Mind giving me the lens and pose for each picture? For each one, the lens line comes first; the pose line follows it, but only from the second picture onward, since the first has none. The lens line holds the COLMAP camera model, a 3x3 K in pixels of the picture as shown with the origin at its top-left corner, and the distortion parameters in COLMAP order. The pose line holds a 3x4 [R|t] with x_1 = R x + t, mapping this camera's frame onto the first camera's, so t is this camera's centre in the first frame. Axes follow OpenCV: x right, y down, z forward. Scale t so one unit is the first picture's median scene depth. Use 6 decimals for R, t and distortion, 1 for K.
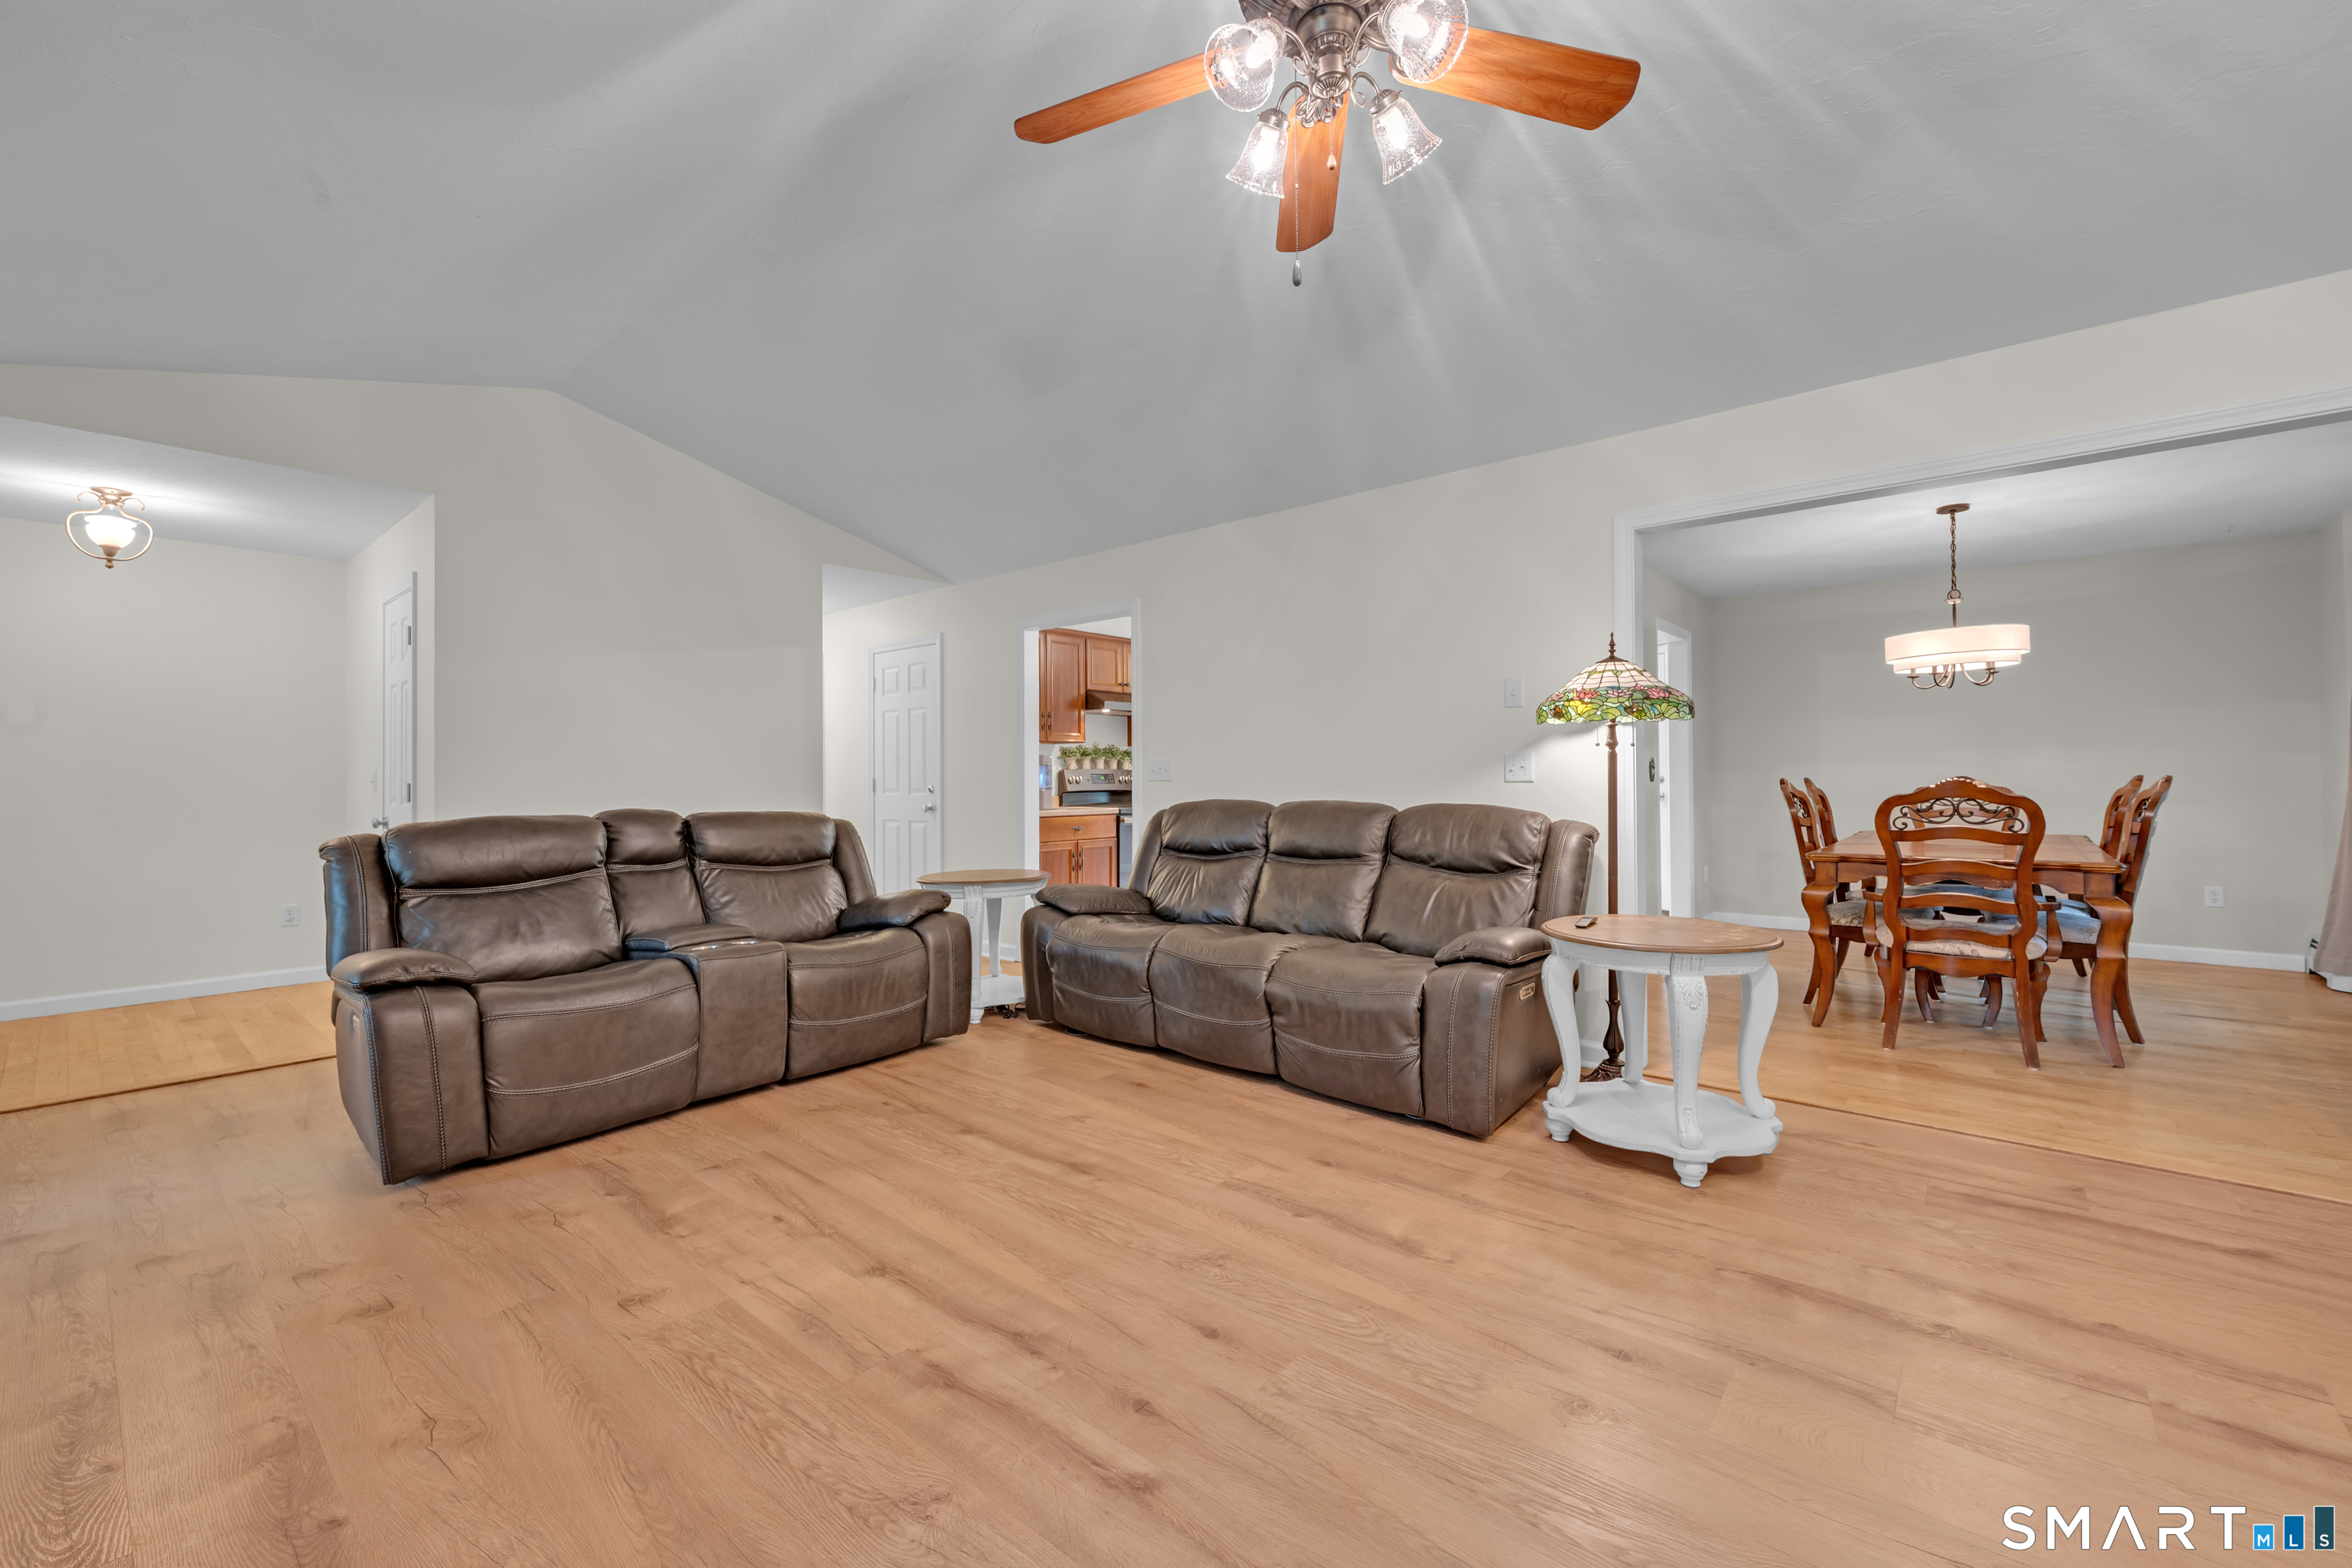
lens RADIAL K [[940.9, 0, 1183.1], [0, 940.9, 777.4], [0, 0, 1]] dist [-0.001291, -0.000481]
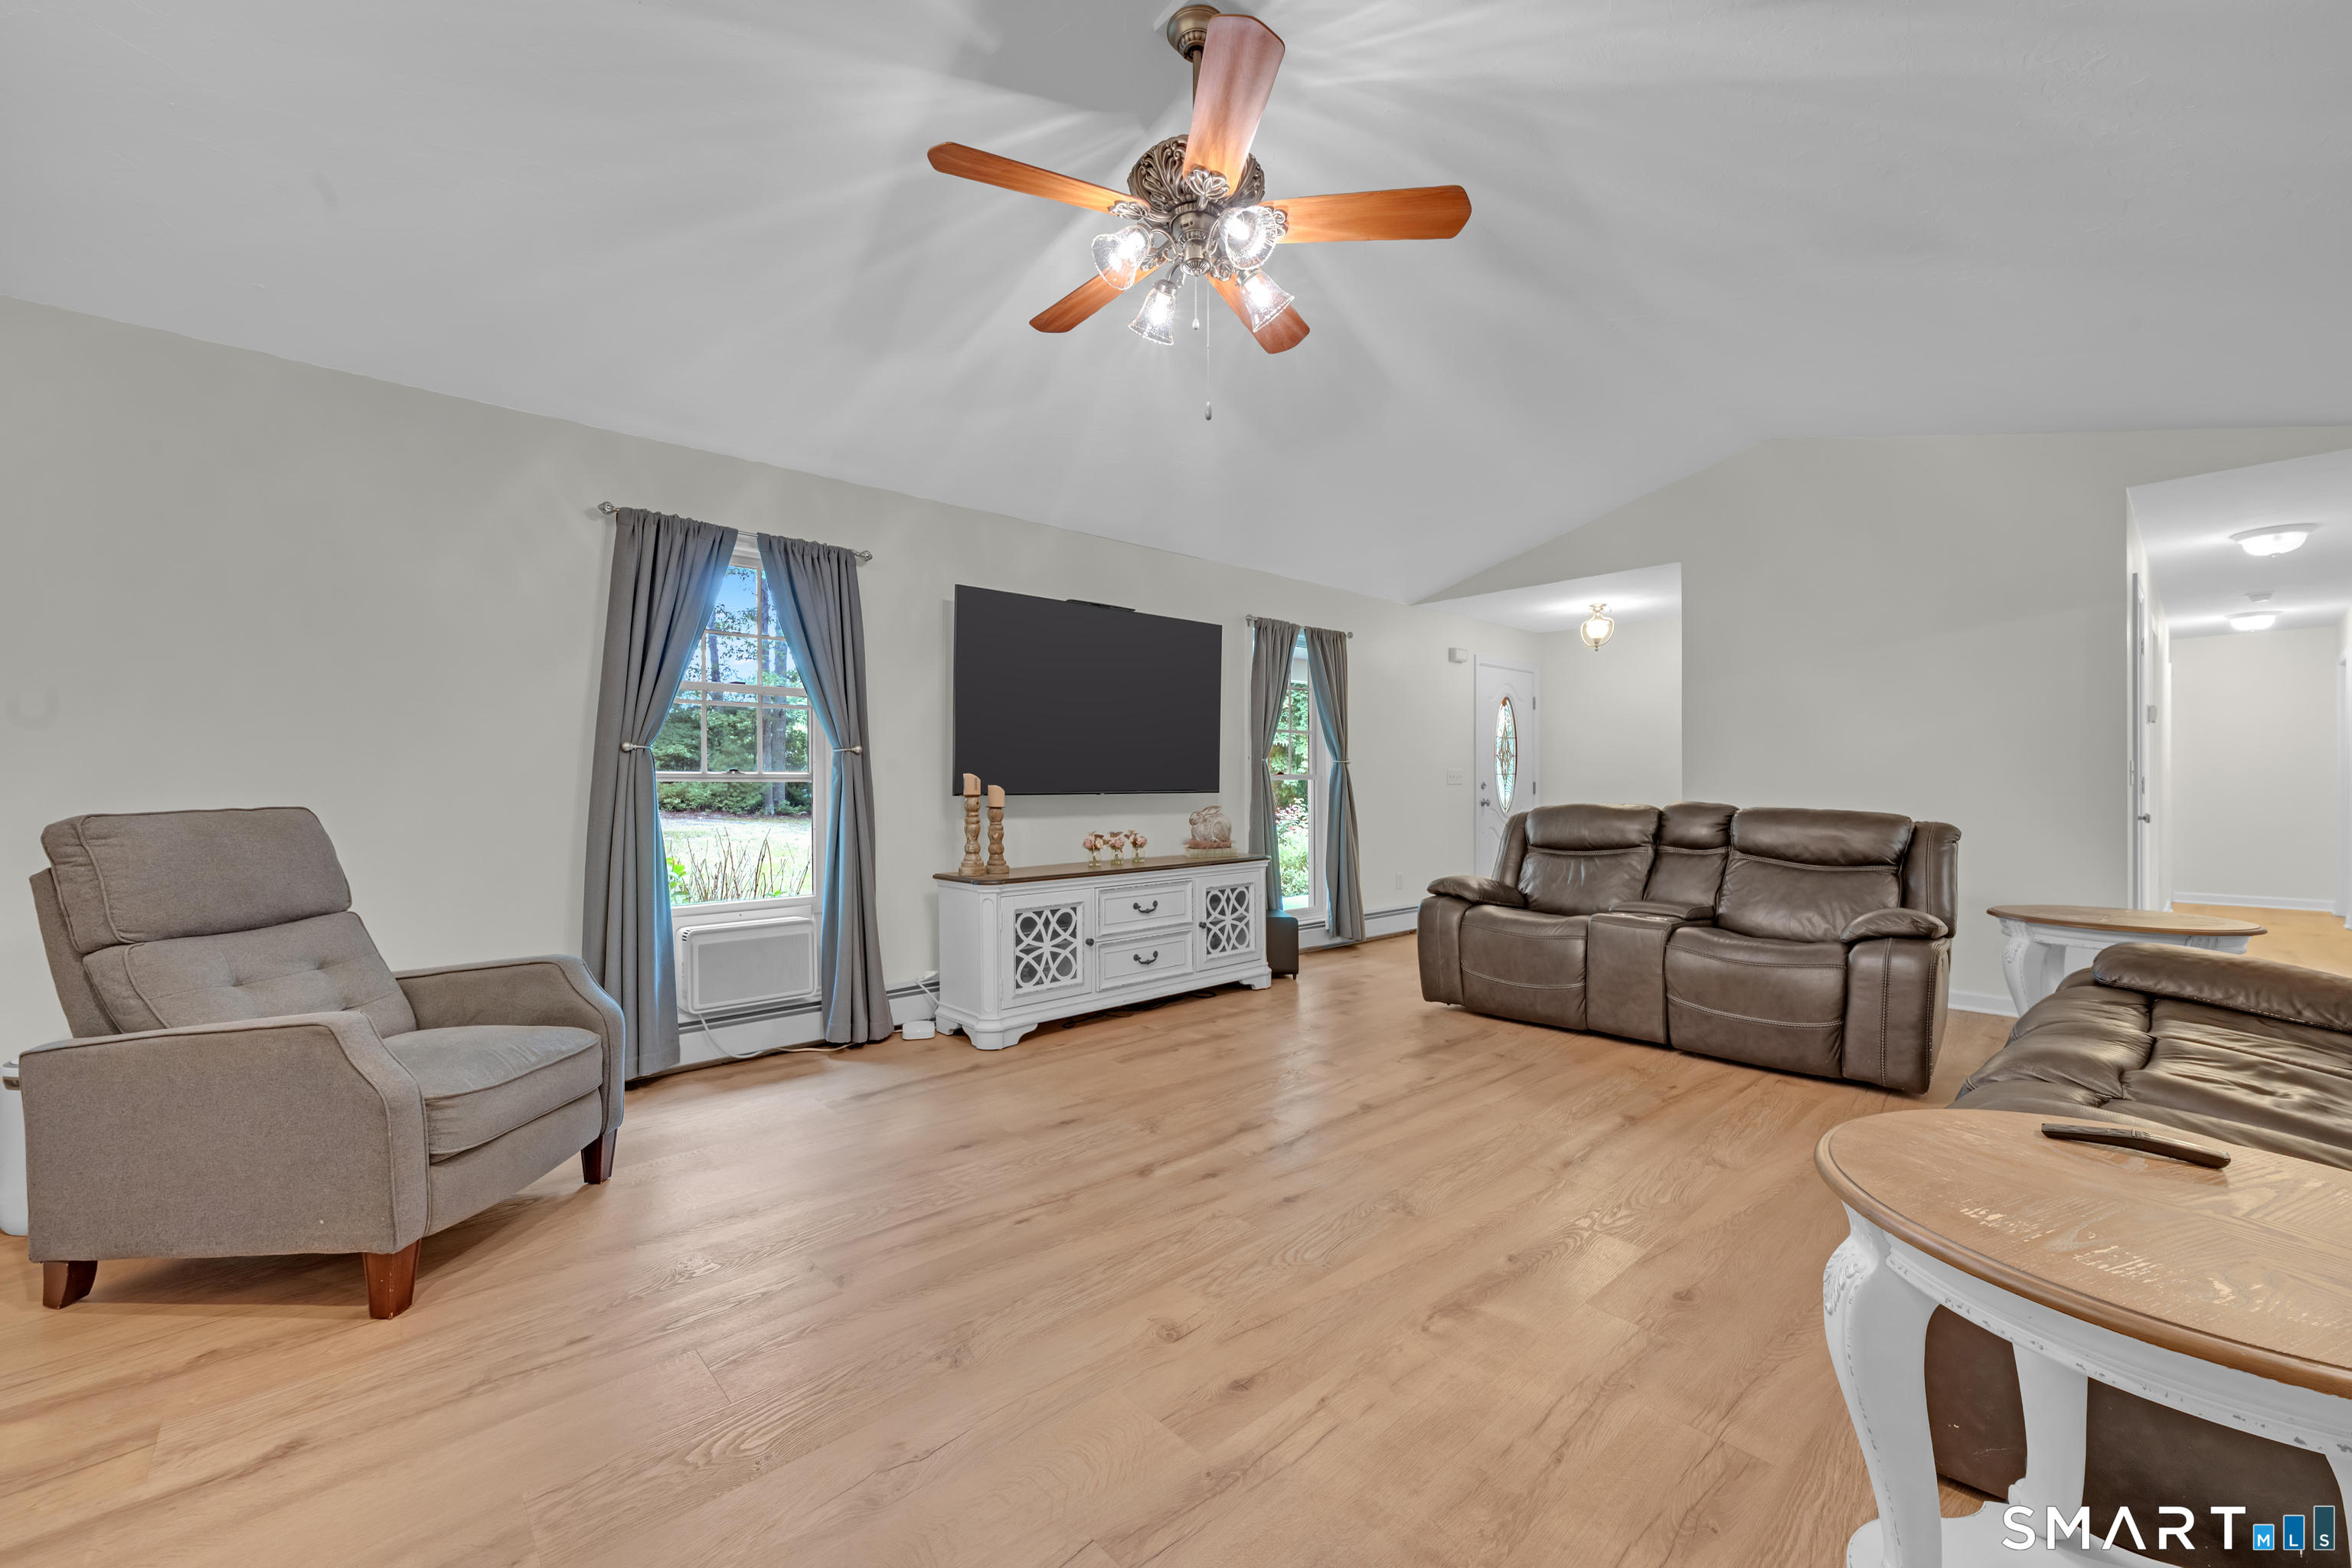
lens RADIAL K [[940.9, 0, 1180.1], [0, 940.9, 776.1], [0, 0, 1]] dist [-0.001291, -0.000481]
pose [[-0.126034, -0.002319, -0.992023, 0.963662], [0.004500, 0.999986, -0.002909, 0.003116], [0.992016, -0.004831, -0.126021, 0.725227]]
